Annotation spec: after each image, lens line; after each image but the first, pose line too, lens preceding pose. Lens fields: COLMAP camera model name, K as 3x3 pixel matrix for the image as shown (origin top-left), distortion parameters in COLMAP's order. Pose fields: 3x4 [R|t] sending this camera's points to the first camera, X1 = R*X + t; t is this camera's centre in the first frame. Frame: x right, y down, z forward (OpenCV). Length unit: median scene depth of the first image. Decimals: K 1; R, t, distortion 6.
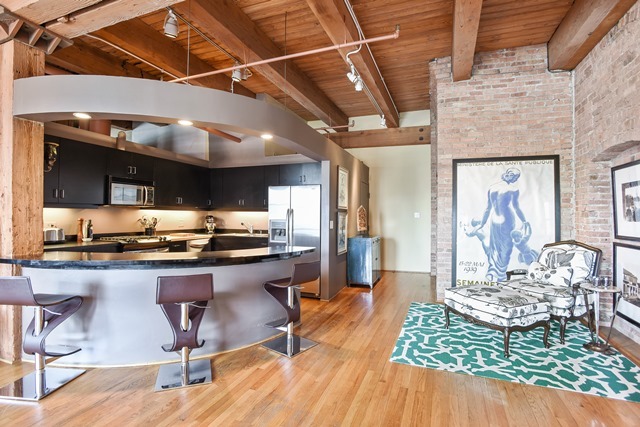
lens RADIAL K [[314.8, 0, 315.9], [0, 314.8, 215.1], [0, 0, 1]] dist [-0.059652, 0.021723]
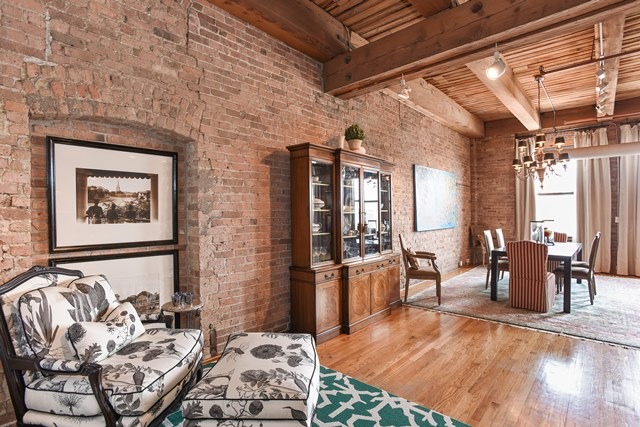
lens RADIAL K [[314.8, 0, 315.9], [0, 314.8, 215.1], [0, 0, 1]] dist [-0.059652, 0.021723]
pose [[-0.933693, -0.000145, 0.358076, 0.190762], [-0.000032, 1.000000, 0.000323, 0.000650], [-0.358076, 0.000290, -0.933693, 0.988881]]
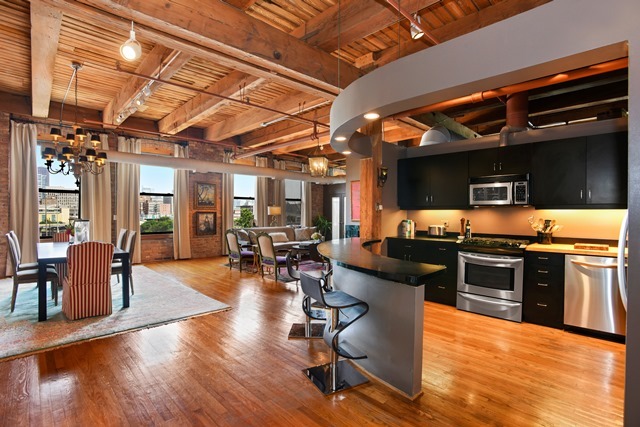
lens RADIAL K [[314.8, 0, 315.9], [0, 314.8, 215.1], [0, 0, 1]] dist [-0.059652, 0.021723]
pose [[-0.410609, 0.001191, -0.911811, 0.428668], [-0.004628, 0.999984, 0.003390, -0.002365], [0.911800, 0.005612, -0.410597, 0.821626]]
